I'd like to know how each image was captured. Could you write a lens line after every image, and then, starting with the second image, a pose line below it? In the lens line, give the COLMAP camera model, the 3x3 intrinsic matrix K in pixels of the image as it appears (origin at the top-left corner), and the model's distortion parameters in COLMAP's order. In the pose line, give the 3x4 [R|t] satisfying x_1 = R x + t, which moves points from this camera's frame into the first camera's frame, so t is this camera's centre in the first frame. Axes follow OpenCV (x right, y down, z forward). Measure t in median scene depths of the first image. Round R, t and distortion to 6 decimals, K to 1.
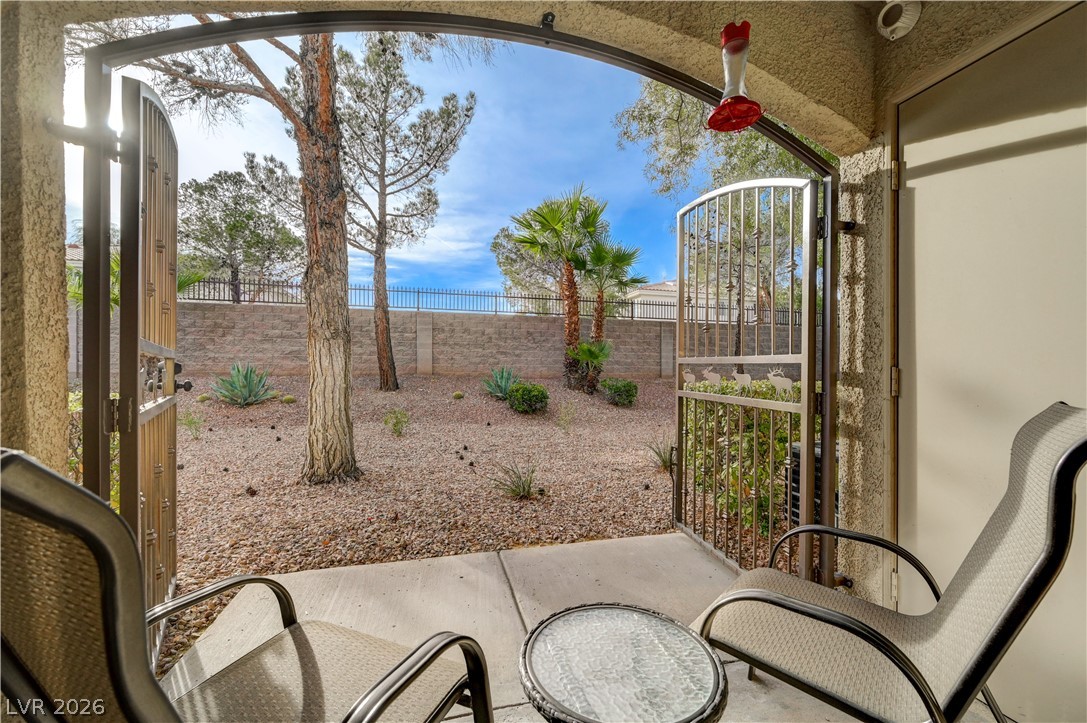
lens RADIAL K [[432.8, 0, 545.3], [0, 432.8, 371.7], [0, 0, 1]] dist [0.000877, 0.000045]
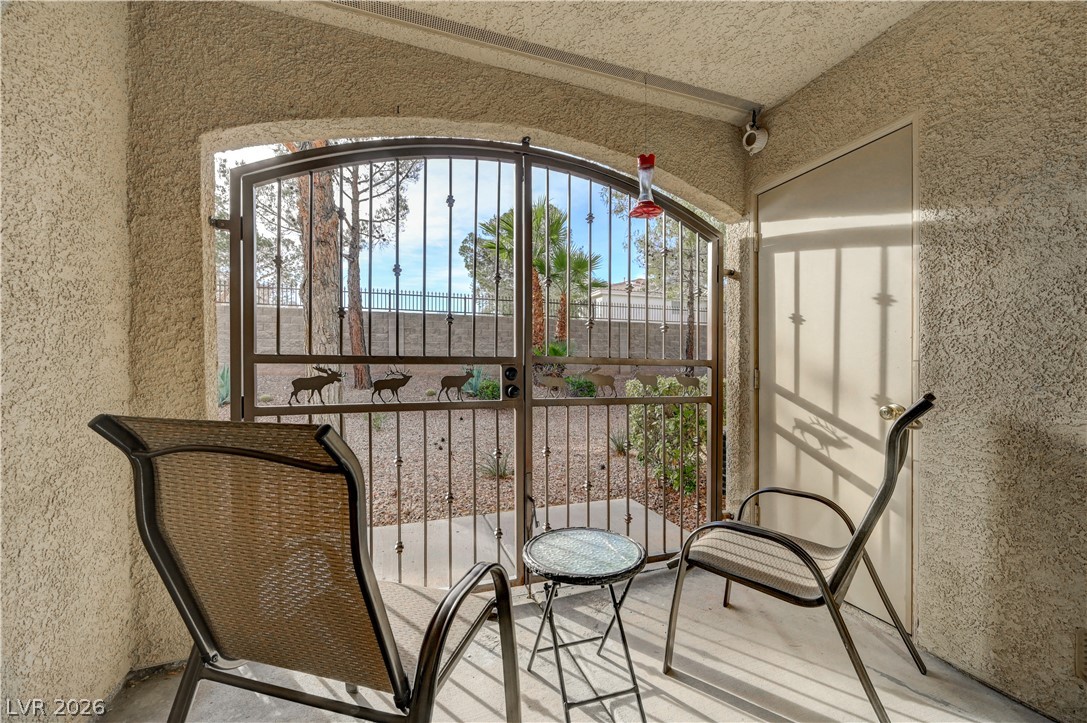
lens RADIAL K [[432.8, 0, 545.3], [0, 432.8, 371.7], [0, 0, 1]] dist [0.000877, 0.000045]
pose [[0.996572, -0.007556, 0.082384, -0.019413], [0.006882, 0.999941, 0.008463, -0.007691], [-0.082443, -0.007867, 0.996565, -0.172035]]
